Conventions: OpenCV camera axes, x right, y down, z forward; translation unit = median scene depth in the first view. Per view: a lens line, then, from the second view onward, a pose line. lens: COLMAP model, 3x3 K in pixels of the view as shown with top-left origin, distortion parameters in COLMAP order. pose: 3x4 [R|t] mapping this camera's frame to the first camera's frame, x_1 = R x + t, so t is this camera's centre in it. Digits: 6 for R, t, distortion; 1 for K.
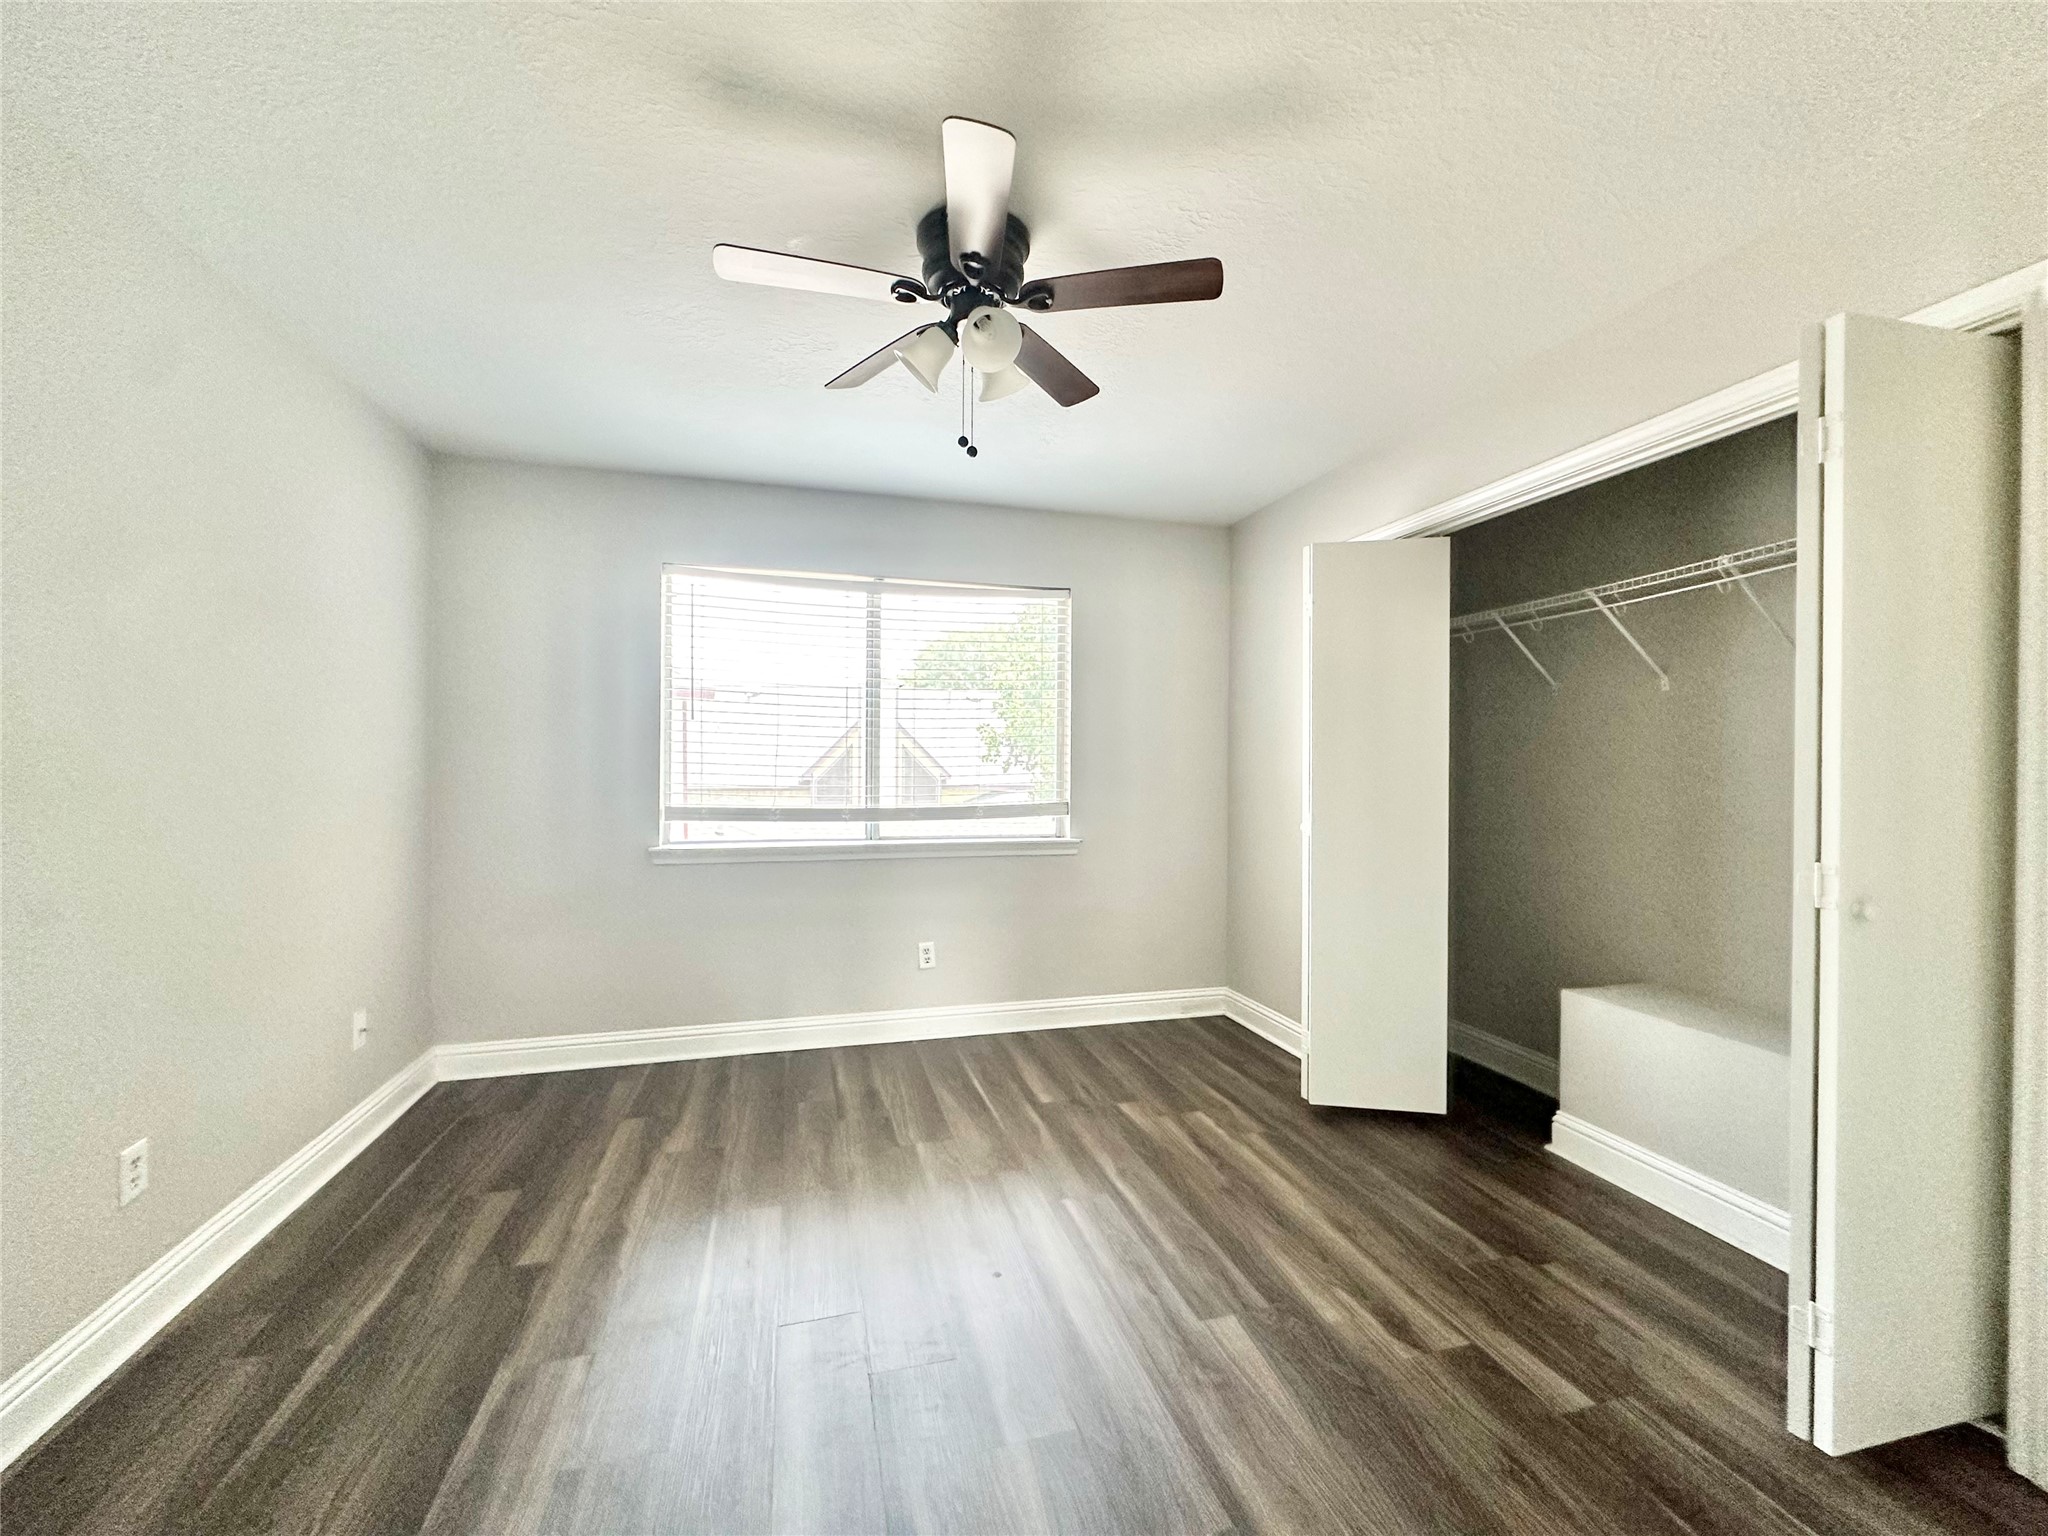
lens RADIAL K [[819.0, 0, 1024.0], [0, 819.0, 768.0], [0, 0, 1]] dist [-0.001156, 0.000779]
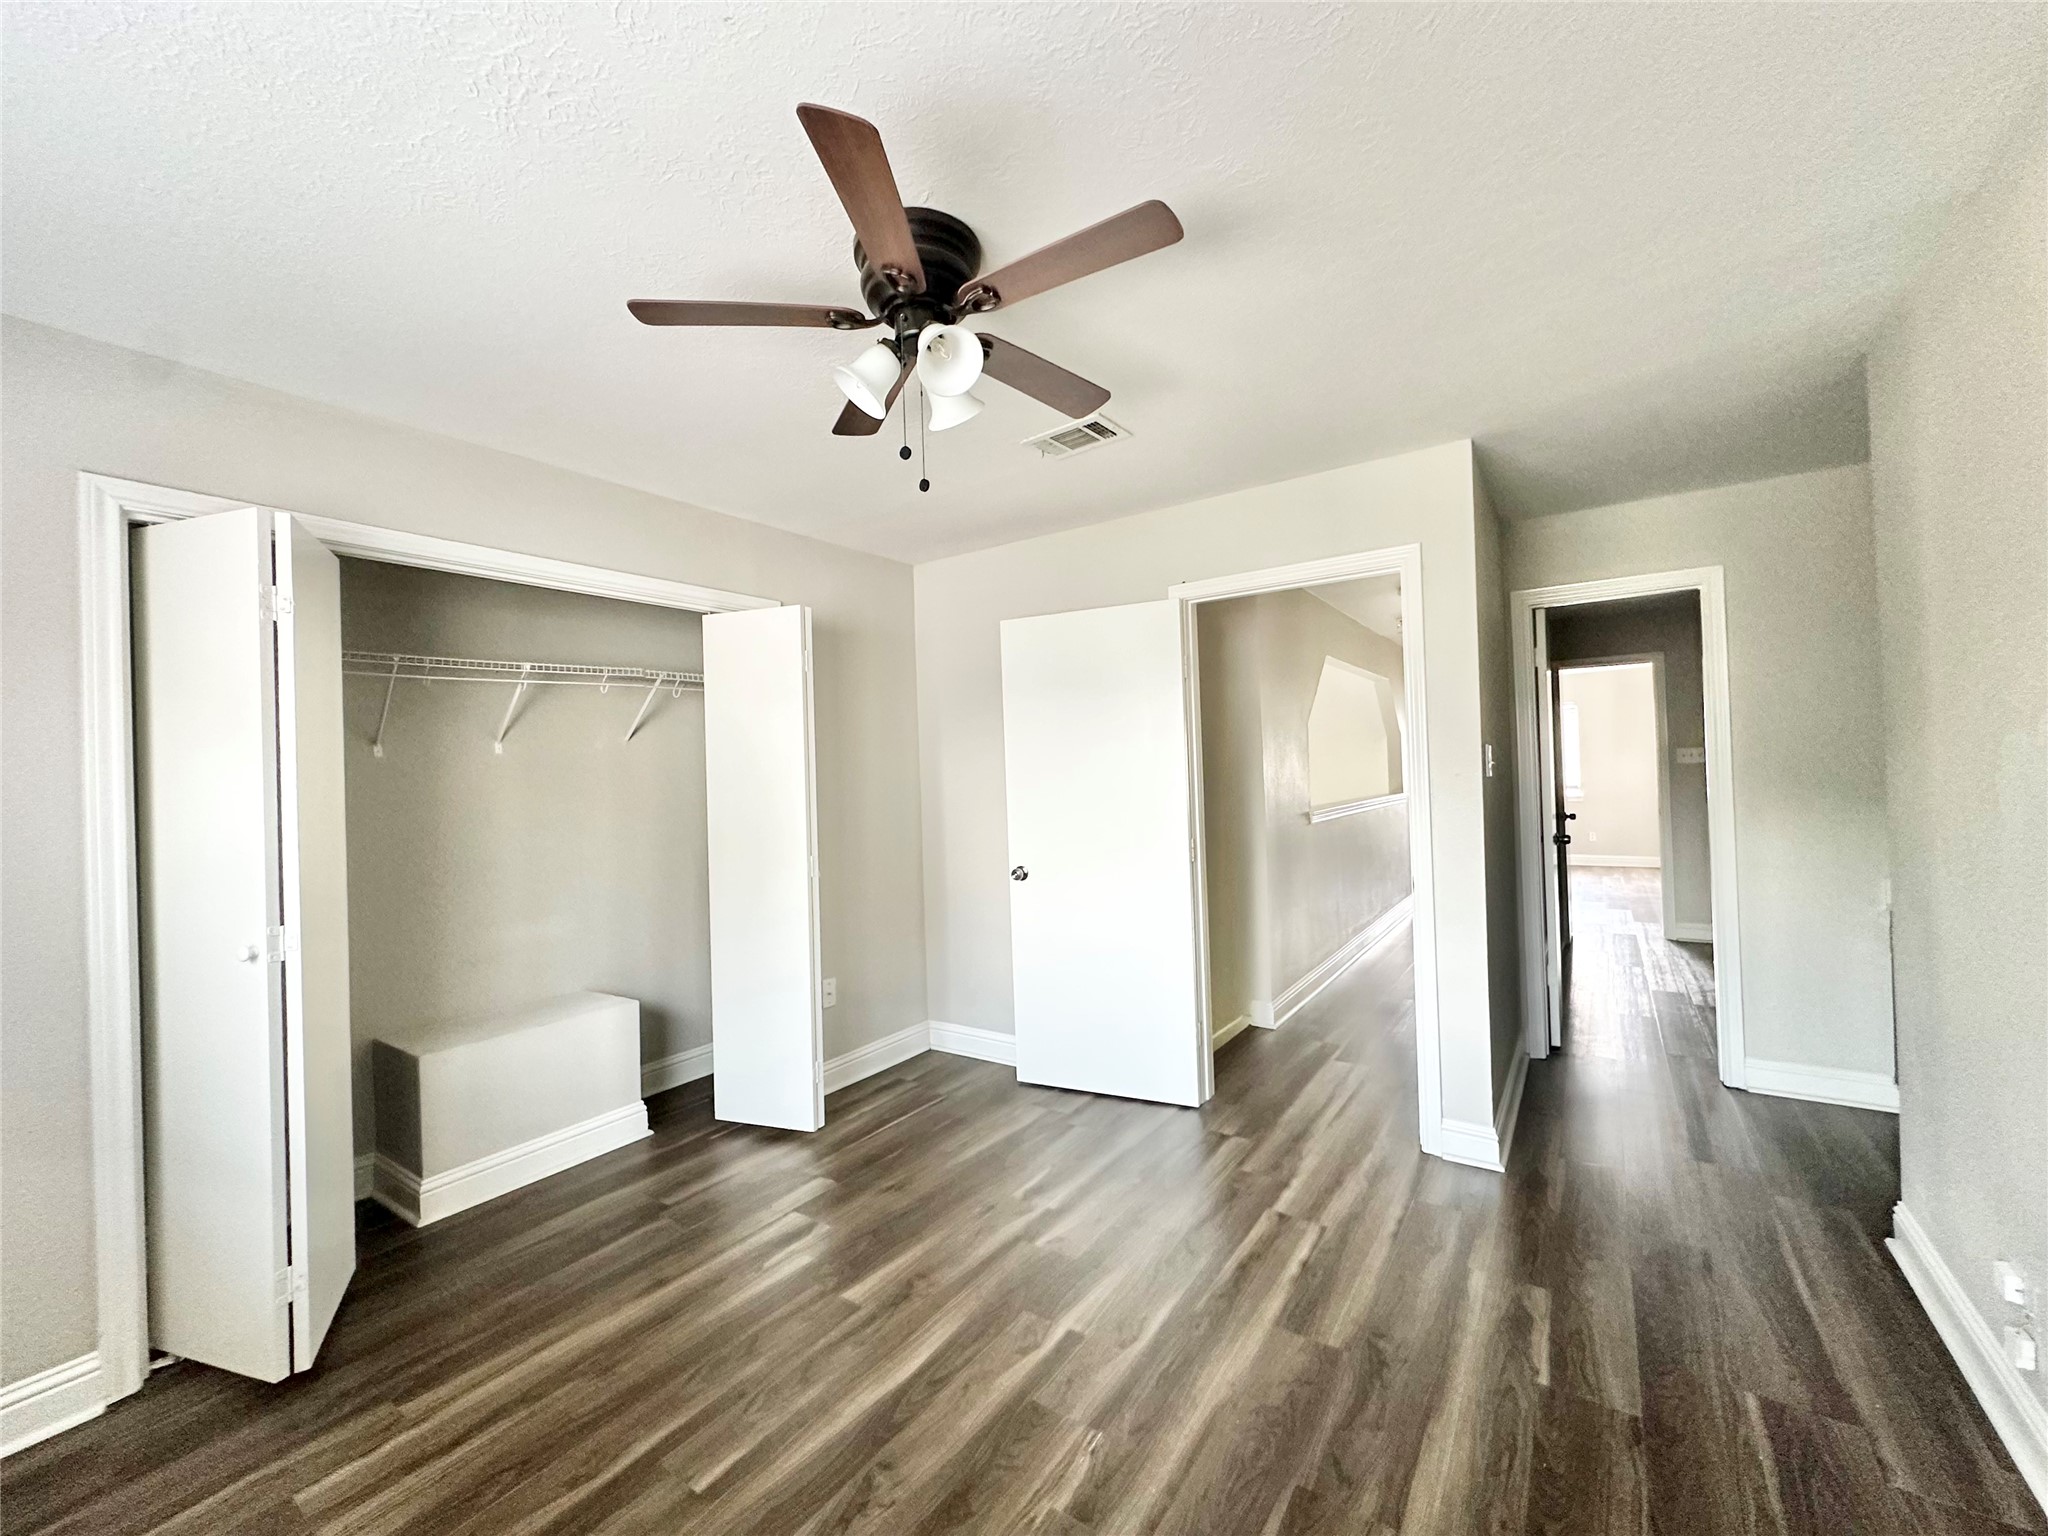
lens RADIAL K [[819.0, 0, 1024.0], [0, 819.0, 768.0], [0, 0, 1]] dist [-0.001156, 0.000779]
pose [[-0.638349, 0.018219, 0.769532, -0.617147], [0.030267, 0.999541, 0.001443, -0.062195], [-0.769152, 0.024213, -0.638607, 1.131255]]
